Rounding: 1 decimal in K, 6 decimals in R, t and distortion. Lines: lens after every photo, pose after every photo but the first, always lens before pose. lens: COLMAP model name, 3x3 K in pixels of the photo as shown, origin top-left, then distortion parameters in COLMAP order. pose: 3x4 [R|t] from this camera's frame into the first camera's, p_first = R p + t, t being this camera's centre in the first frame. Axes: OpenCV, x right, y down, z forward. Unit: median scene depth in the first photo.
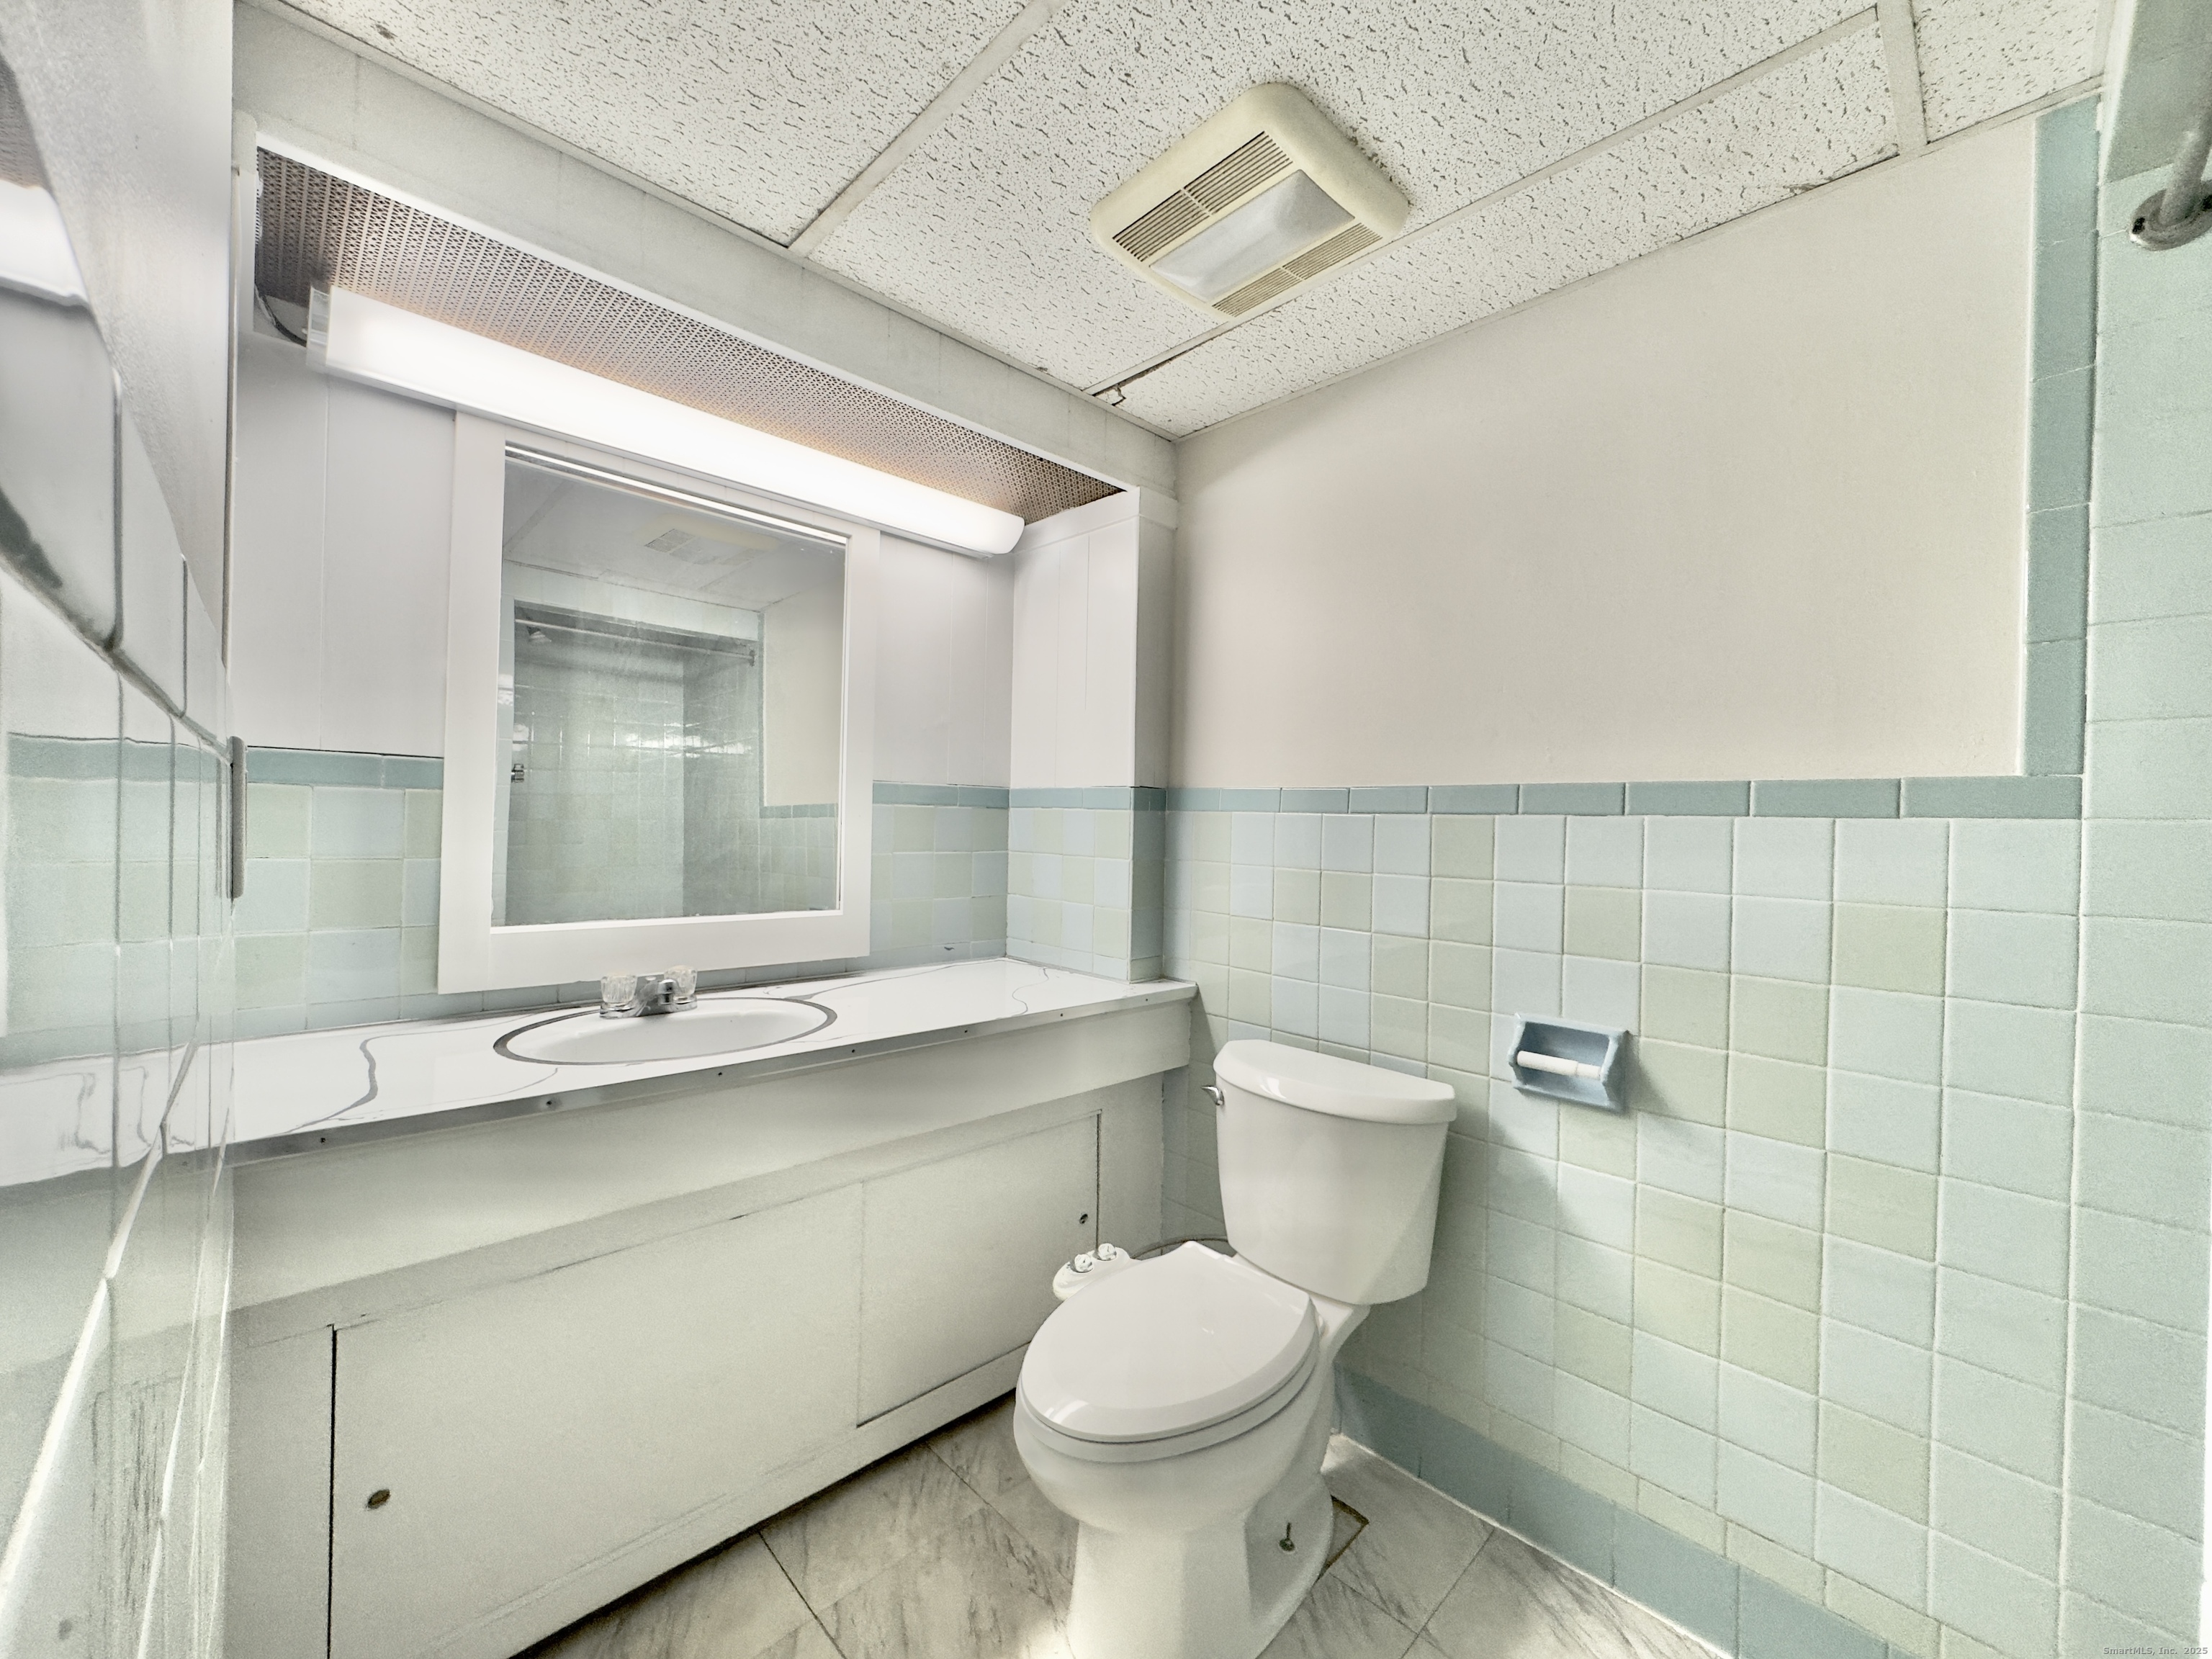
lens RADIAL K [[879.5, 0, 1103.5], [0, 879.5, 830.7], [0, 0, 1]] dist [-0.000826, 0.000564]
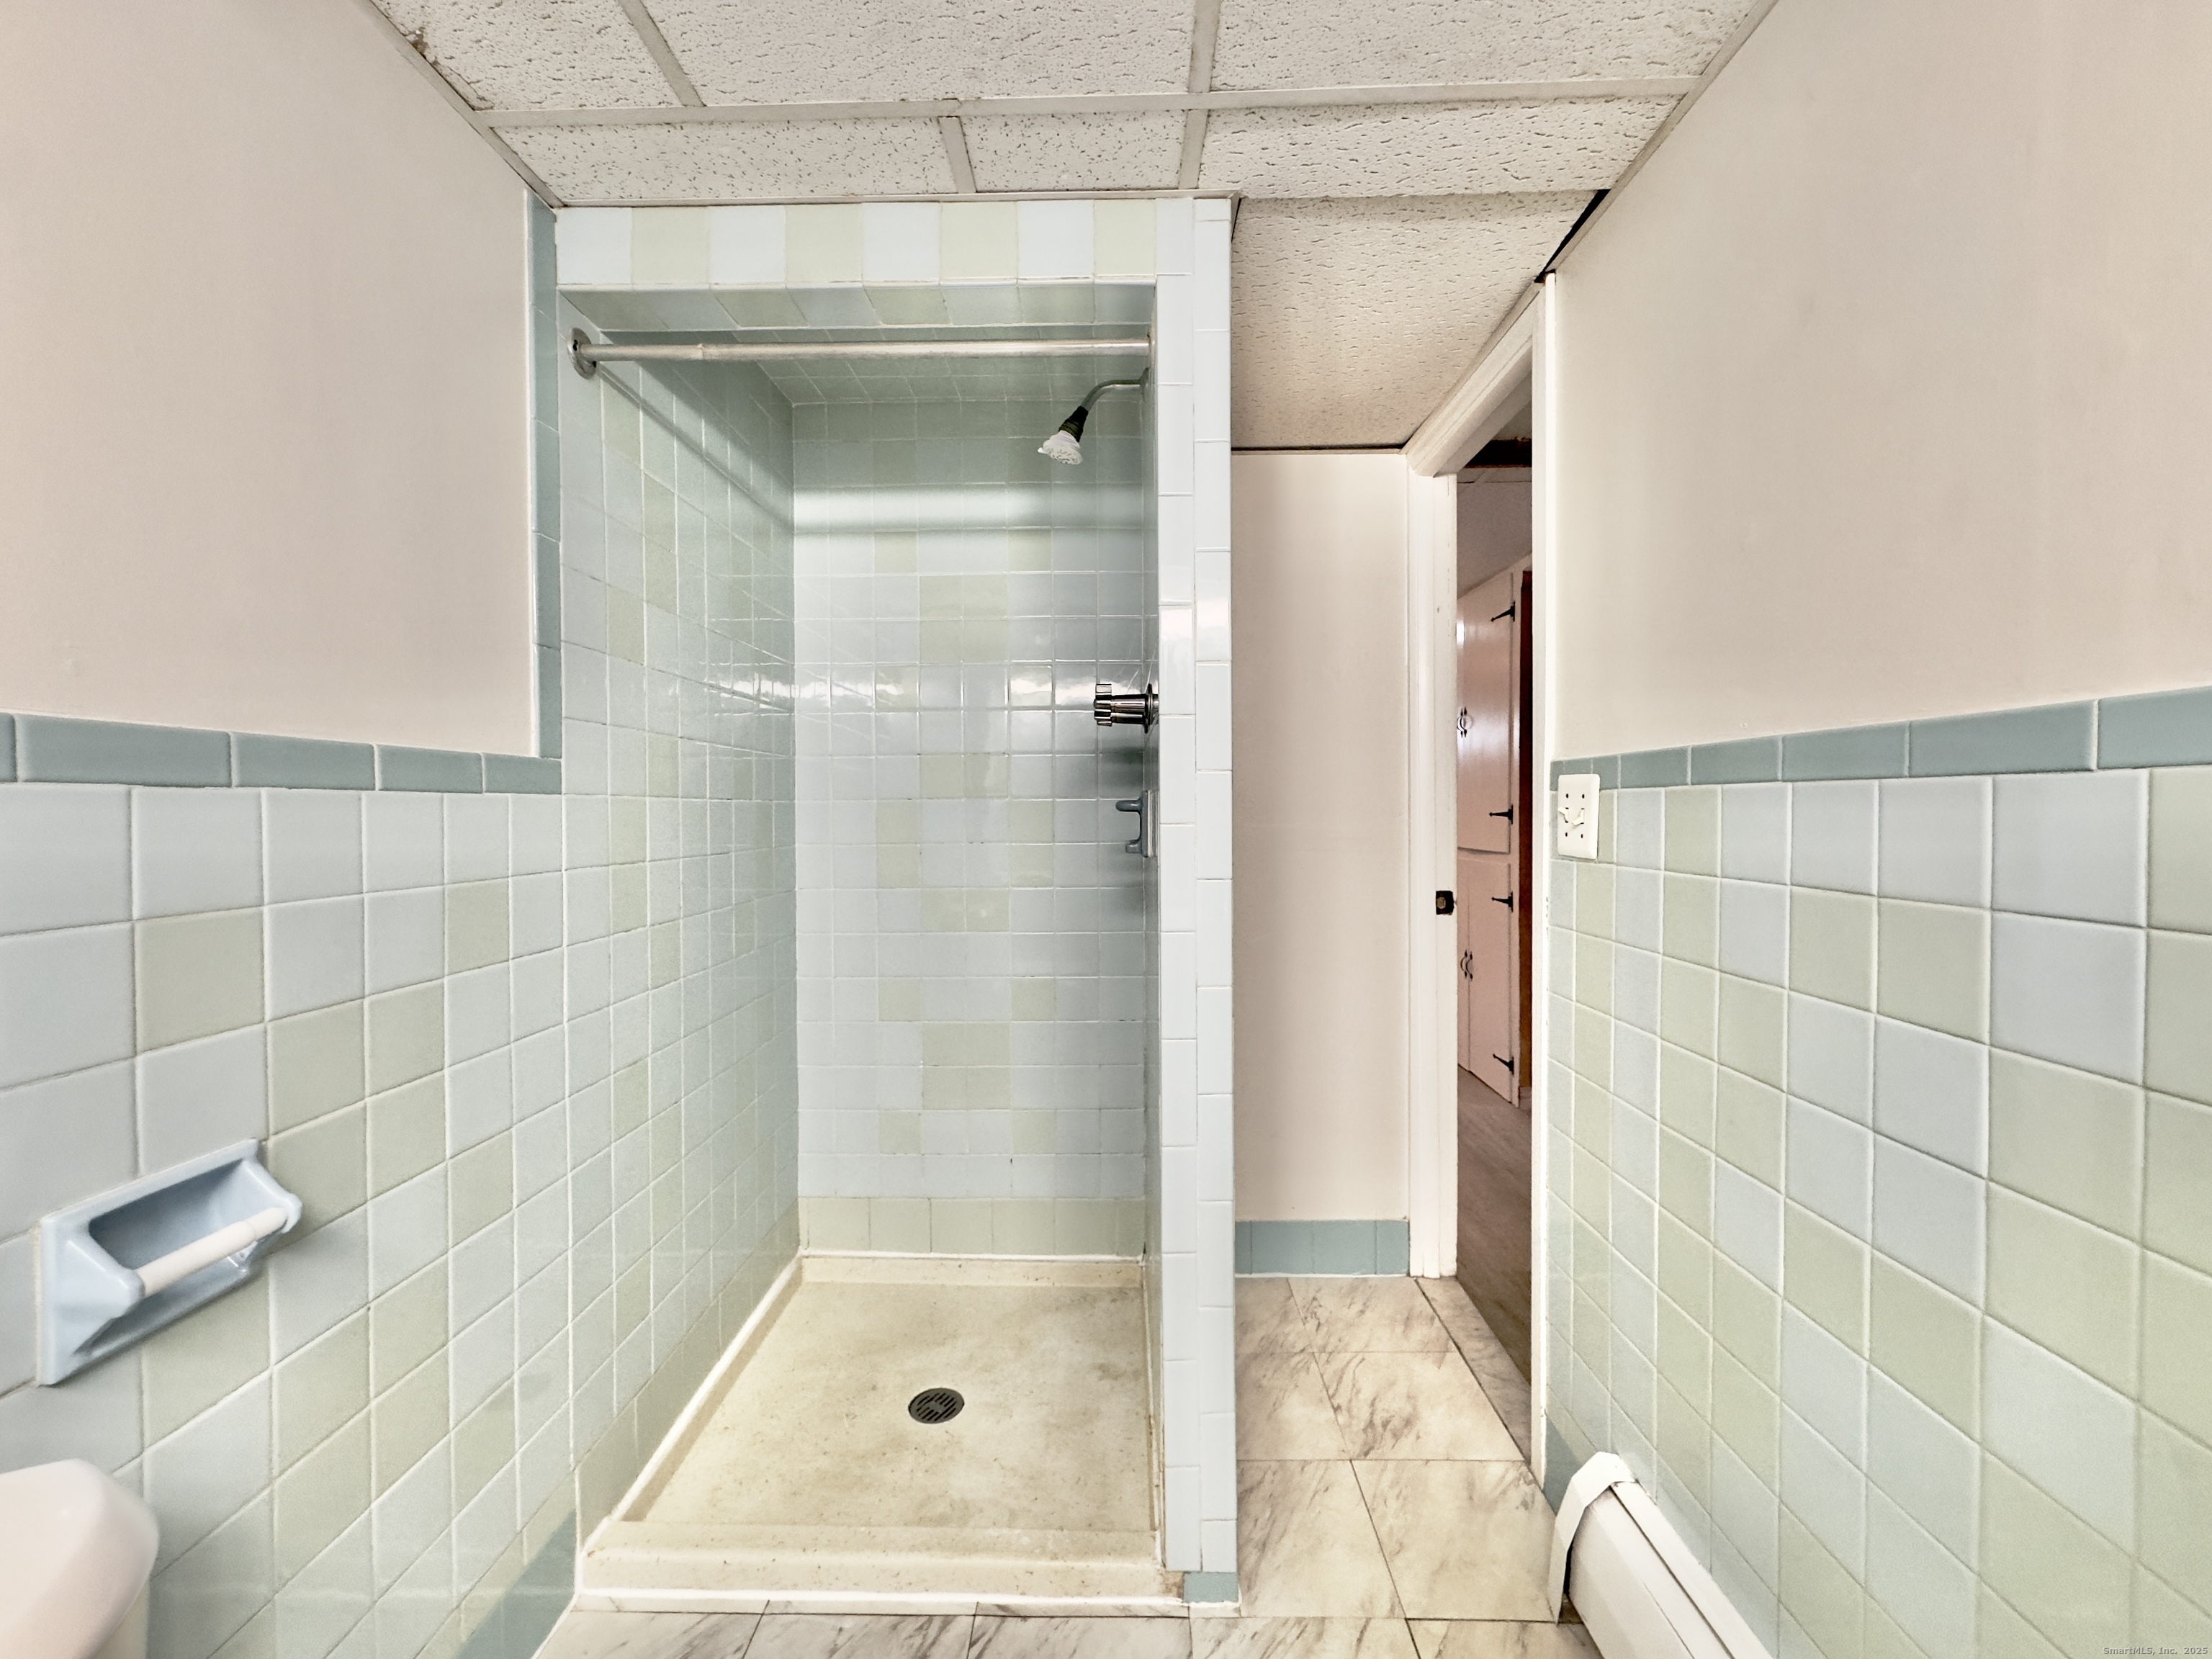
lens RADIAL K [[879.5, 0, 1106.2], [0, 879.5, 819.4], [0, 0, 1]] dist [-0.000826, 0.000564]
pose [[-0.702699, -0.030754, 0.710822, -0.295746], [-0.007549, 0.999331, 0.035774, -0.025410], [-0.711447, 0.019772, -0.702461, 1.188339]]
